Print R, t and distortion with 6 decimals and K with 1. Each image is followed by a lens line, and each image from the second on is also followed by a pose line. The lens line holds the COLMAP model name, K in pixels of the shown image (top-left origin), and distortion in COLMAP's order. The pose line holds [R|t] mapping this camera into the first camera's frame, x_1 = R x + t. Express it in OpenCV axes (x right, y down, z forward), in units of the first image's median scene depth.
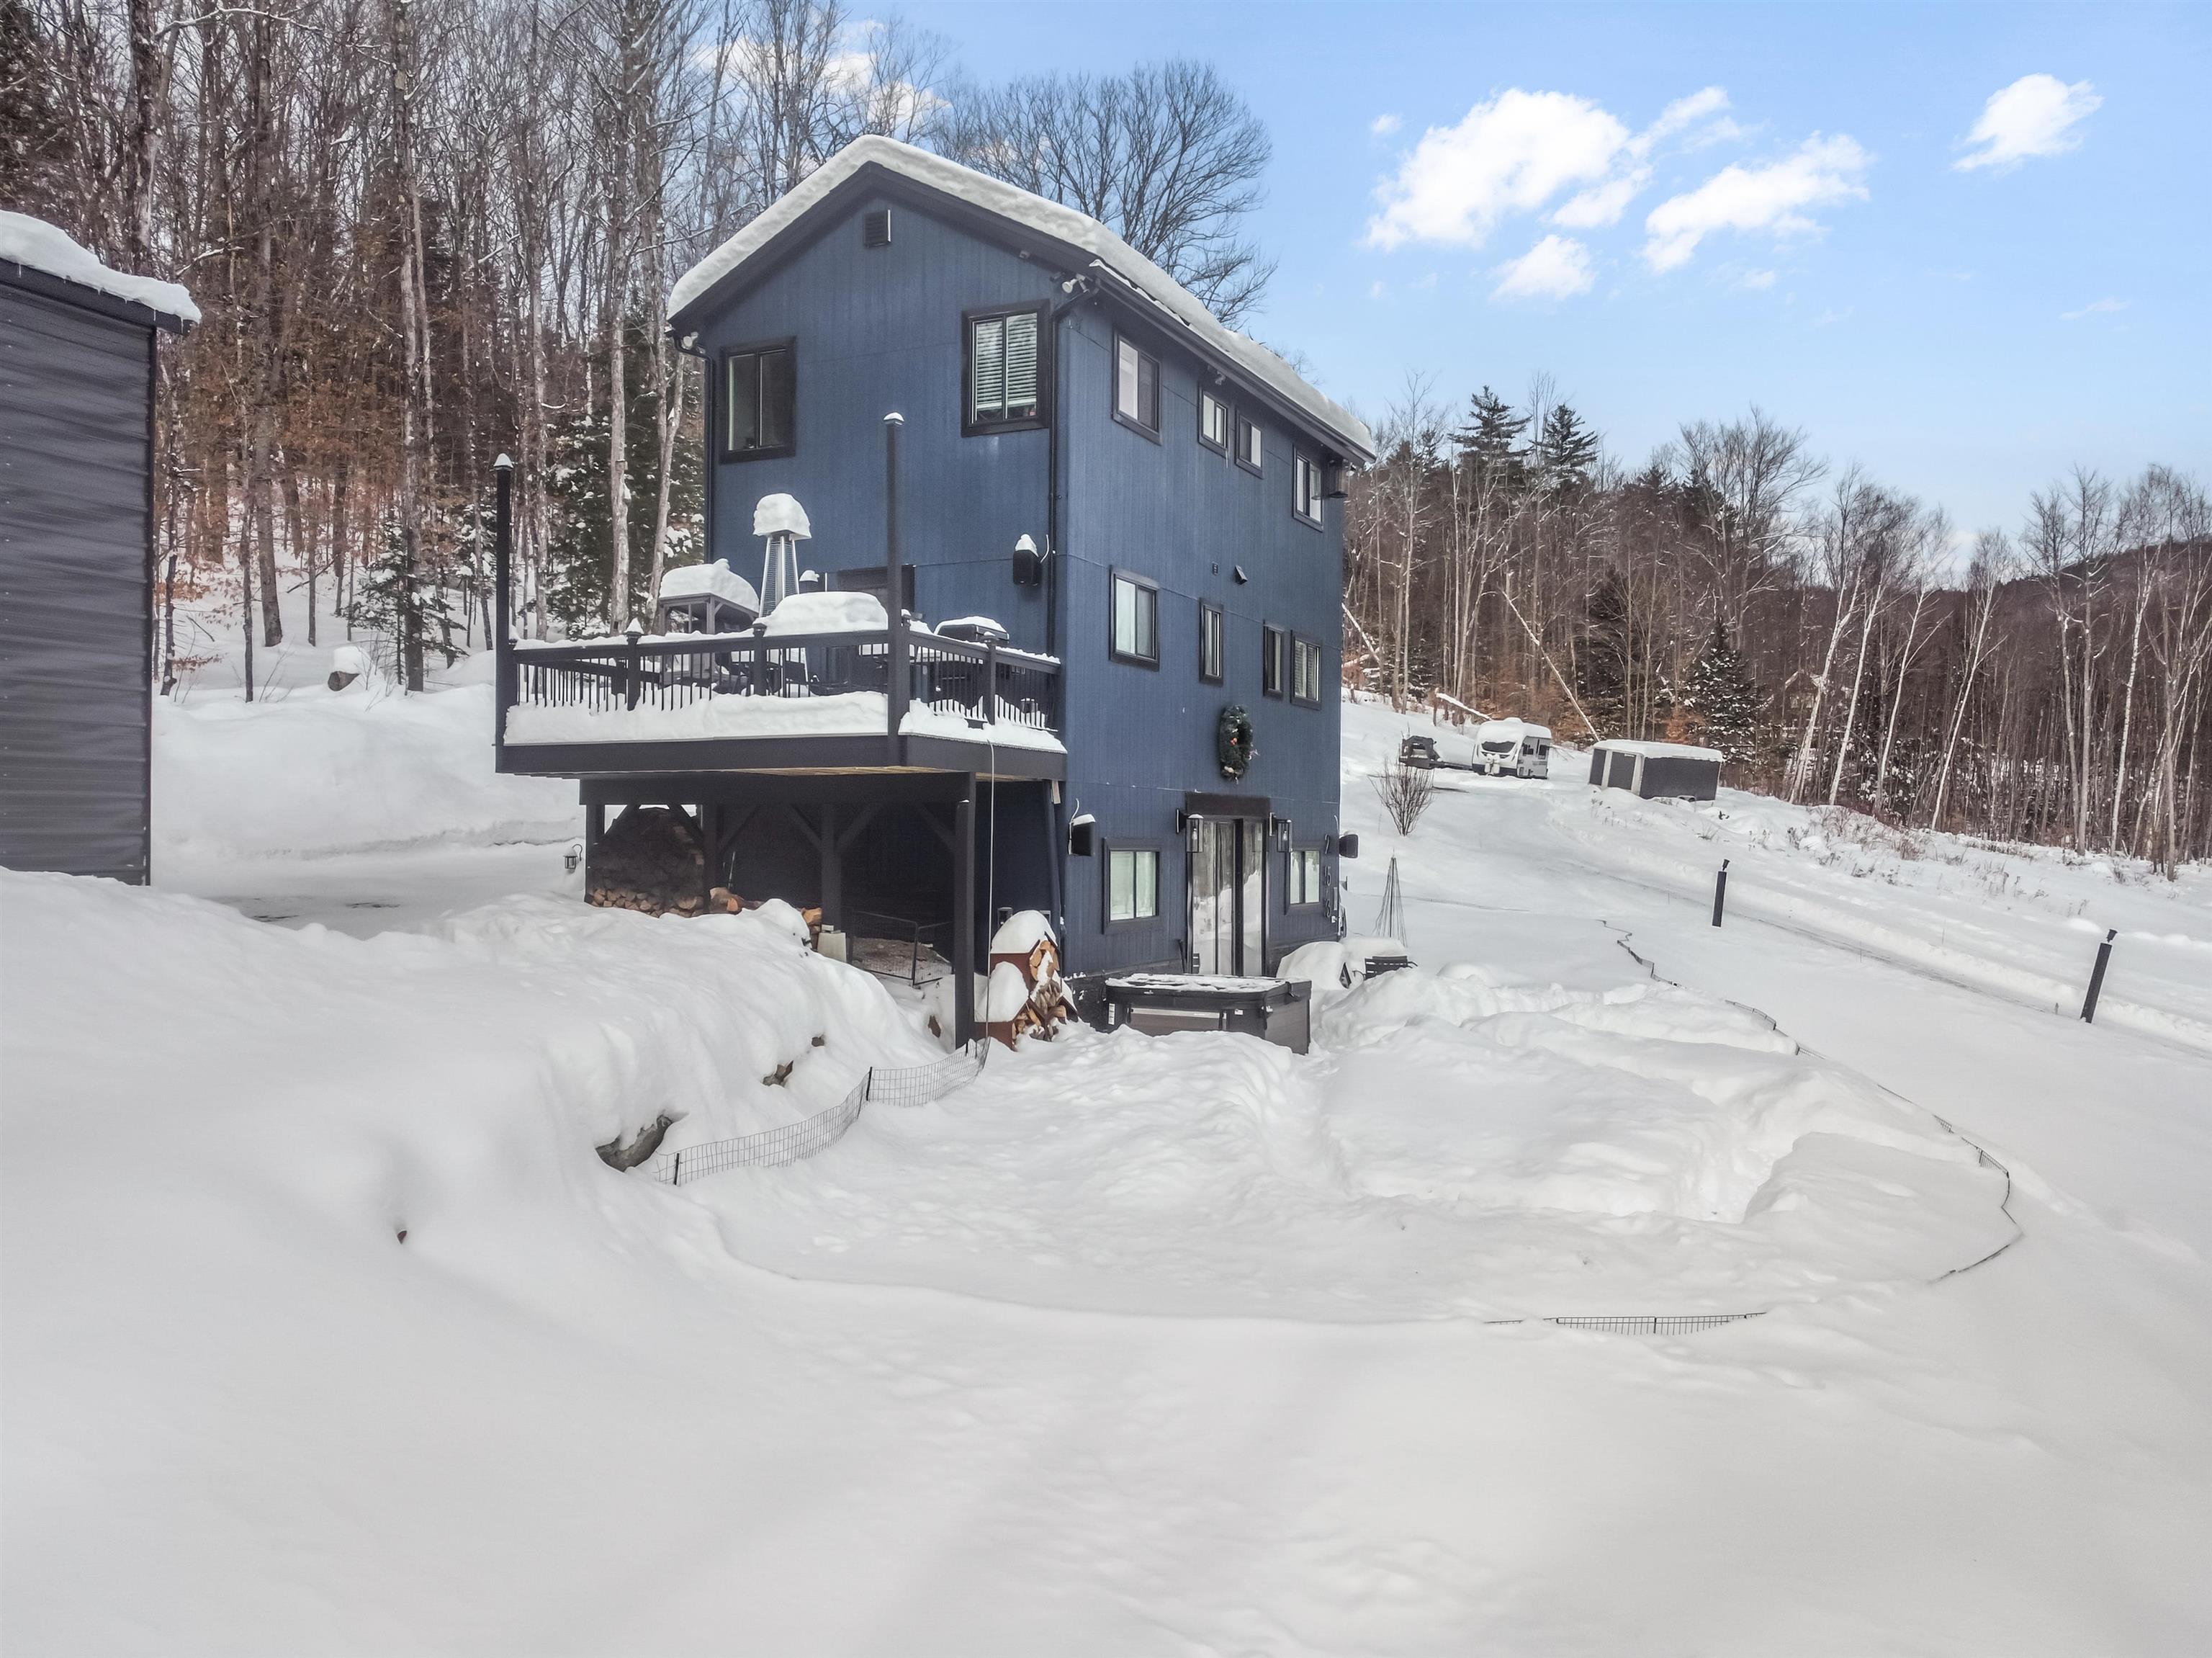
lens RADIAL K [[1694.9, 0, 1106.0], [0, 1694.9, 829.0], [0, 0, 1]] dist [0.008488, 0.001972]
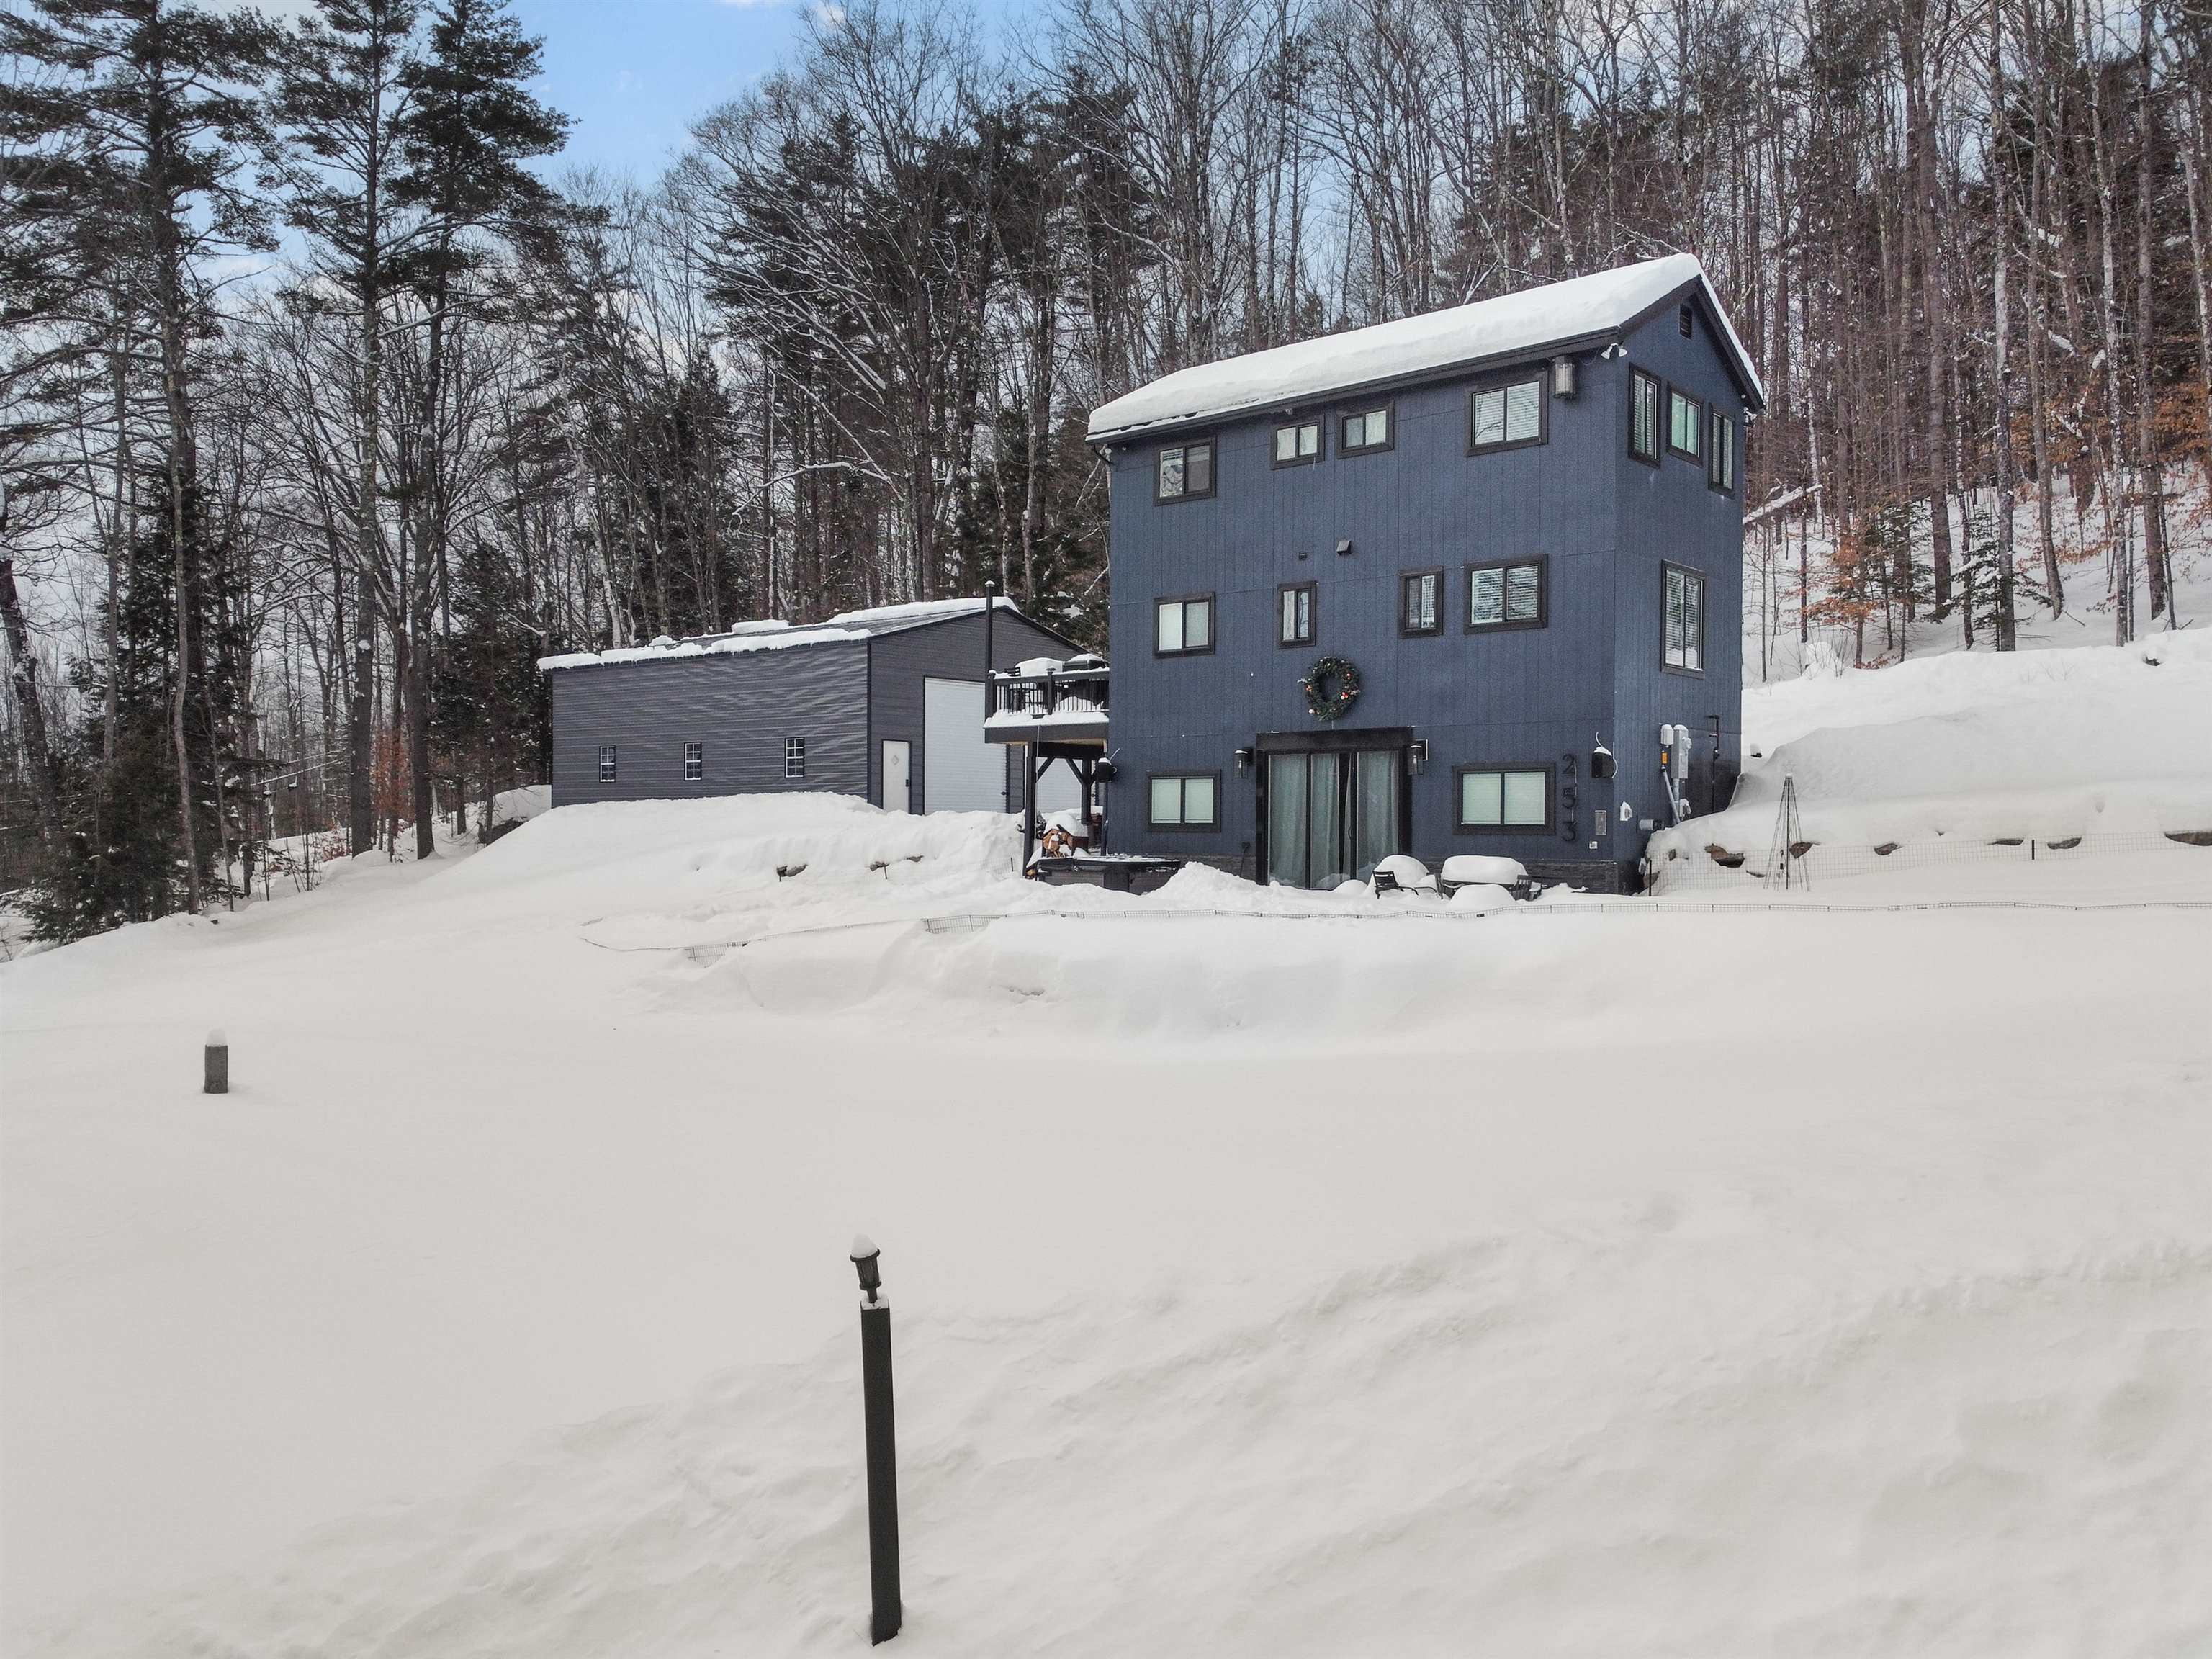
lens RADIAL K [[1674.2, 0, 1106.0], [0, 1674.2, 829.5], [0, 0, 1]] dist [0.002340, -0.003910]
pose [[-0.275304, -0.007881, -0.961325, 1.640784], [0.000333, 0.999966, -0.008293, 0.079025], [0.961357, -0.002603, -0.275292, 1.501457]]
